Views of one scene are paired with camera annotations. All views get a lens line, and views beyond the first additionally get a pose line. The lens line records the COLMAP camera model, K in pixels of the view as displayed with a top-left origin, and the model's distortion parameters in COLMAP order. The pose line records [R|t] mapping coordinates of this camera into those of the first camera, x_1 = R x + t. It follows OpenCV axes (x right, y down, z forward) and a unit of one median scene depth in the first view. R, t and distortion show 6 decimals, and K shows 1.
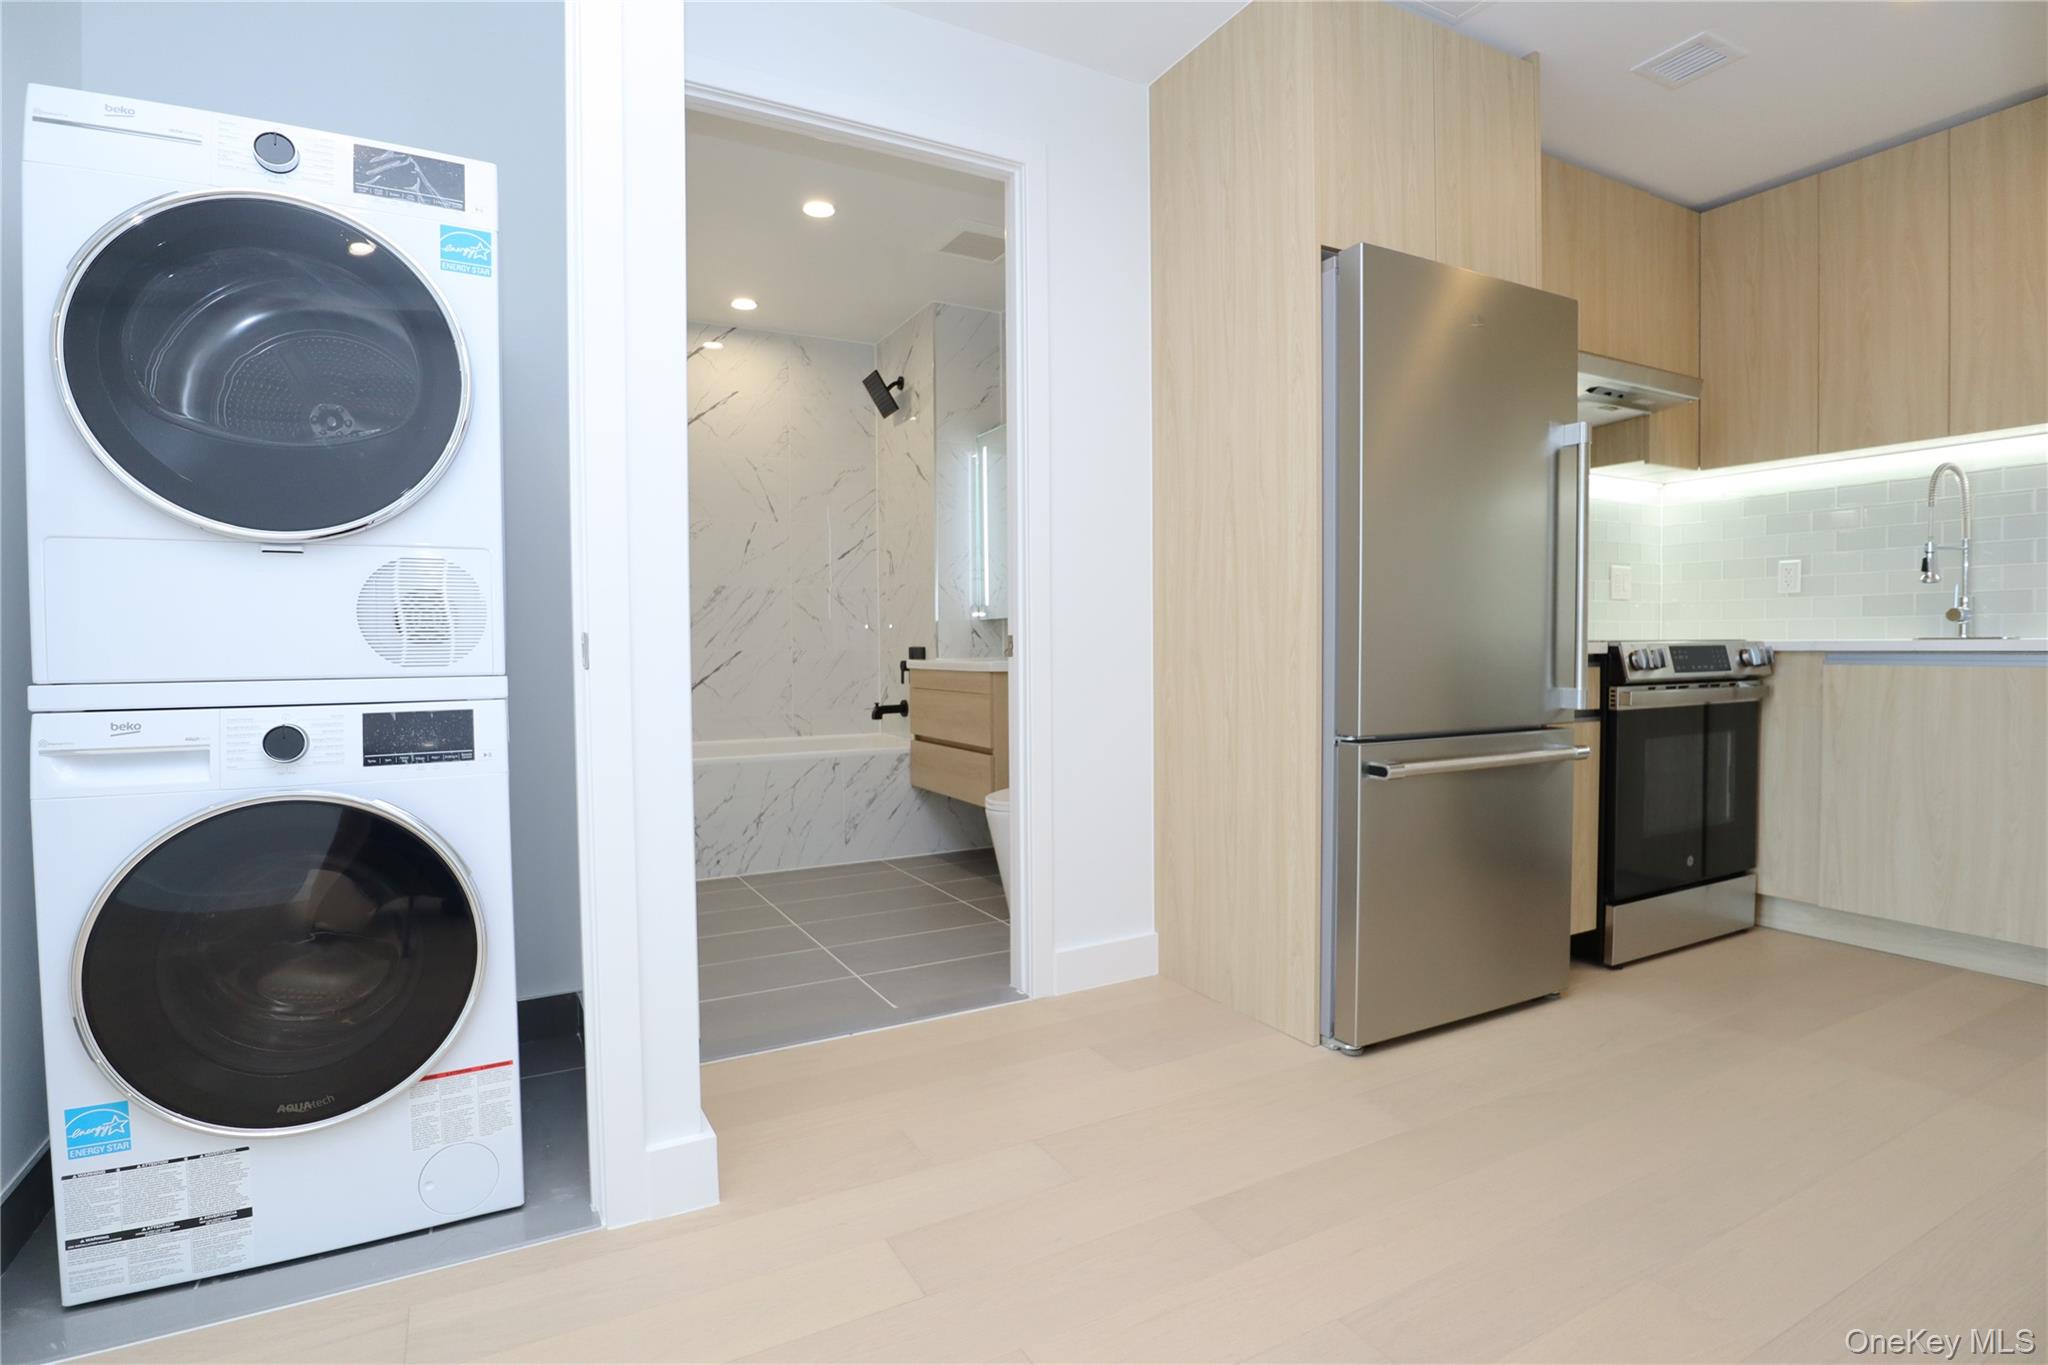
lens RADIAL K [[1037.5, 0, 1036.3], [0, 1037.5, 676.0], [0, 0, 1]] dist [-0.042559, 0.011363]
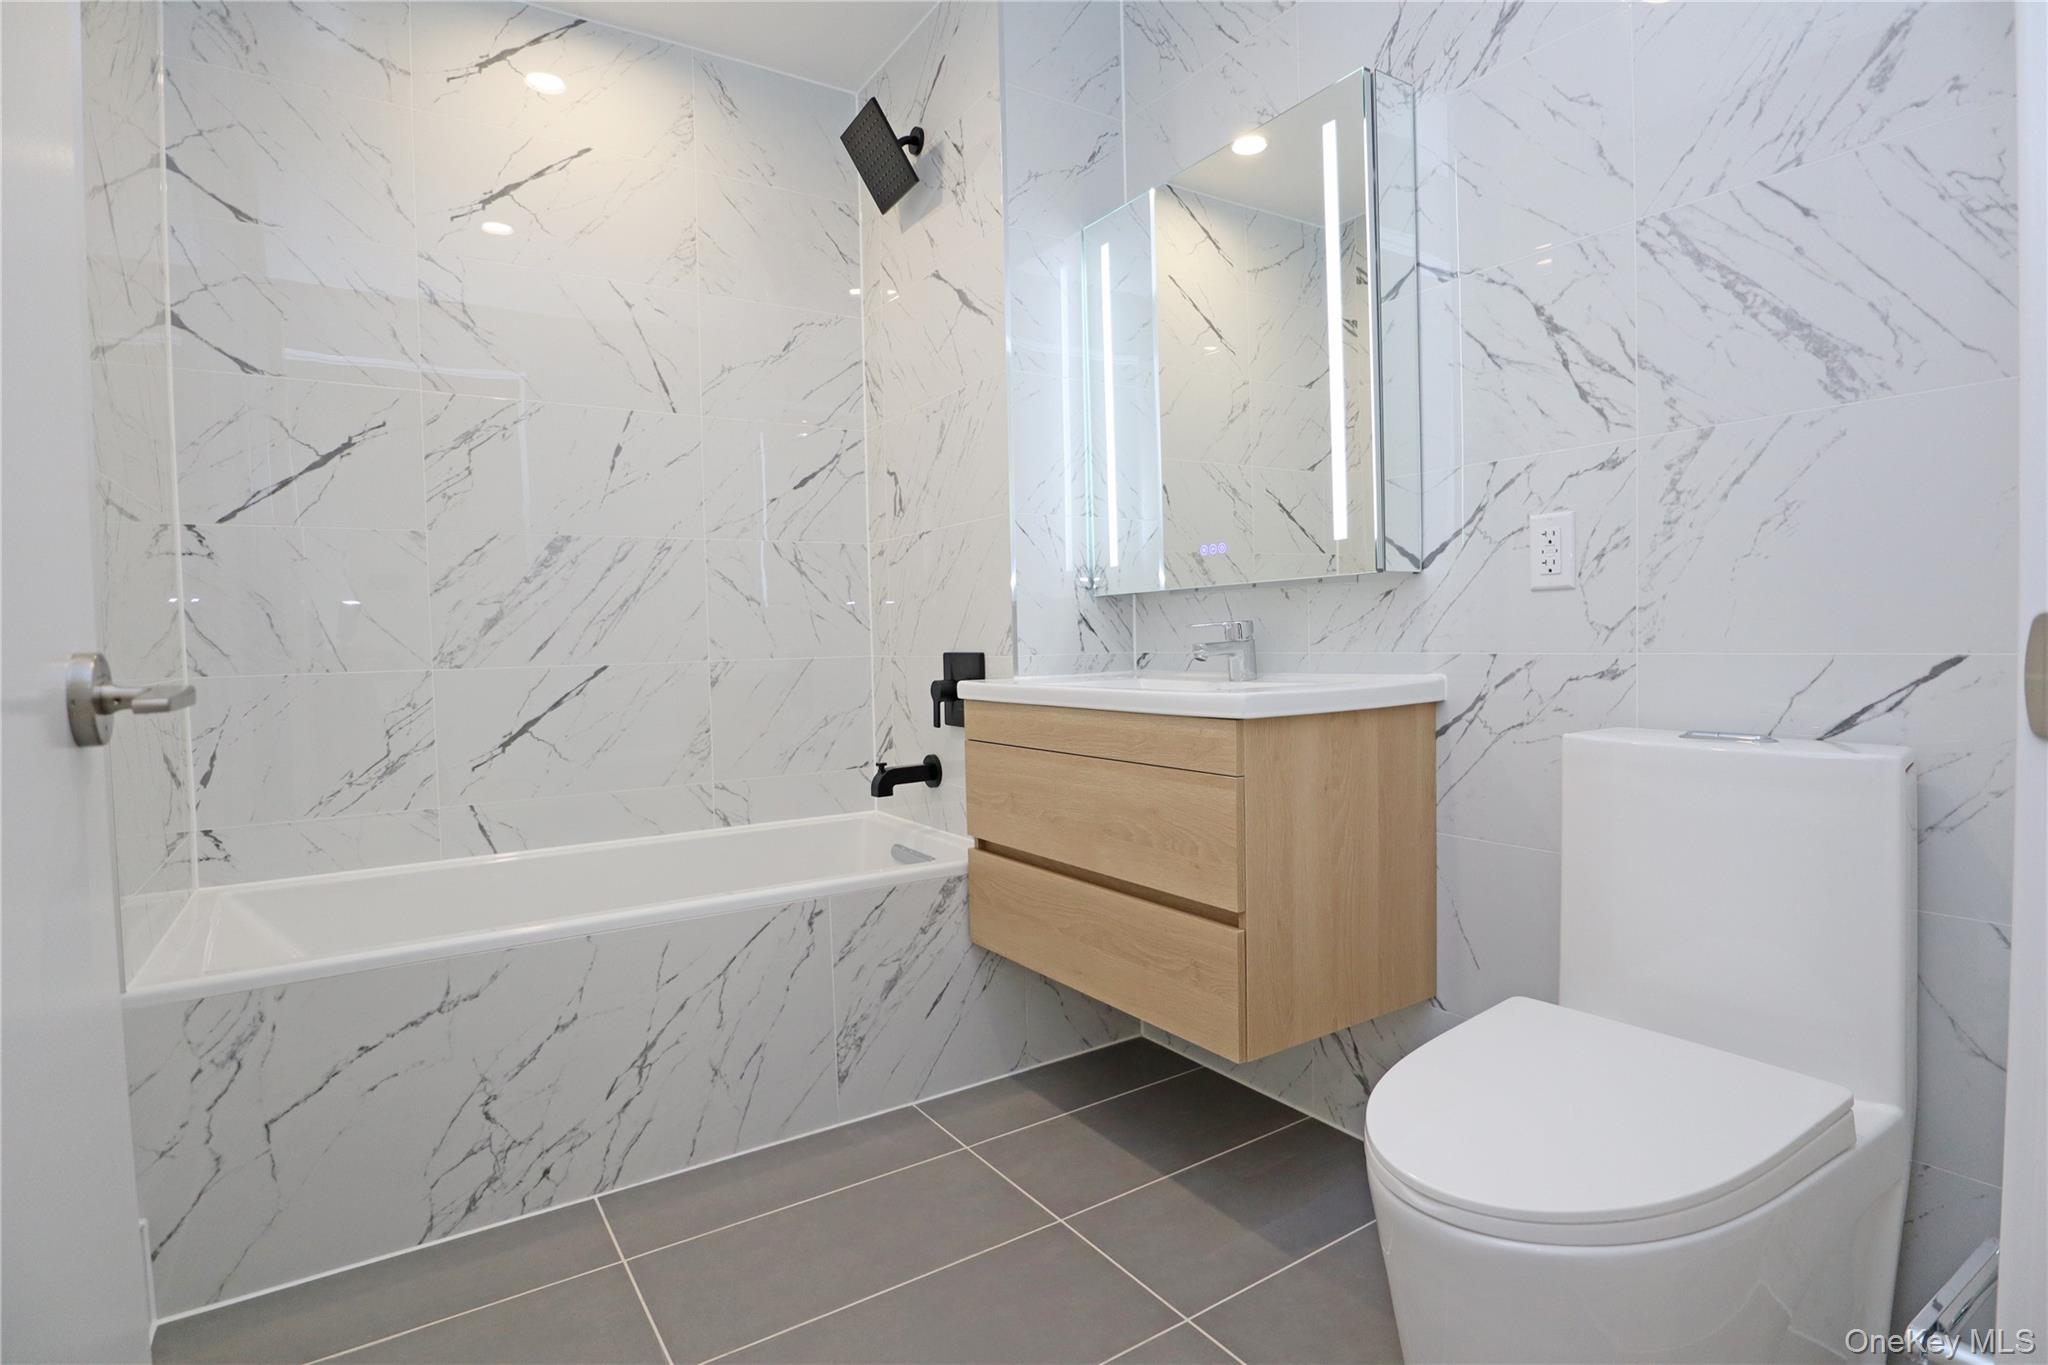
lens RADIAL K [[1037.5, 0, 1031.2], [0, 1037.5, 683.3], [0, 0, 1]] dist [-0.042559, 0.011363]
pose [[0.996970, -0.017615, 0.075765, -0.183653], [0.016887, 0.999805, 0.010232, -0.027172], [-0.075930, -0.008921, 0.997073, 0.755466]]
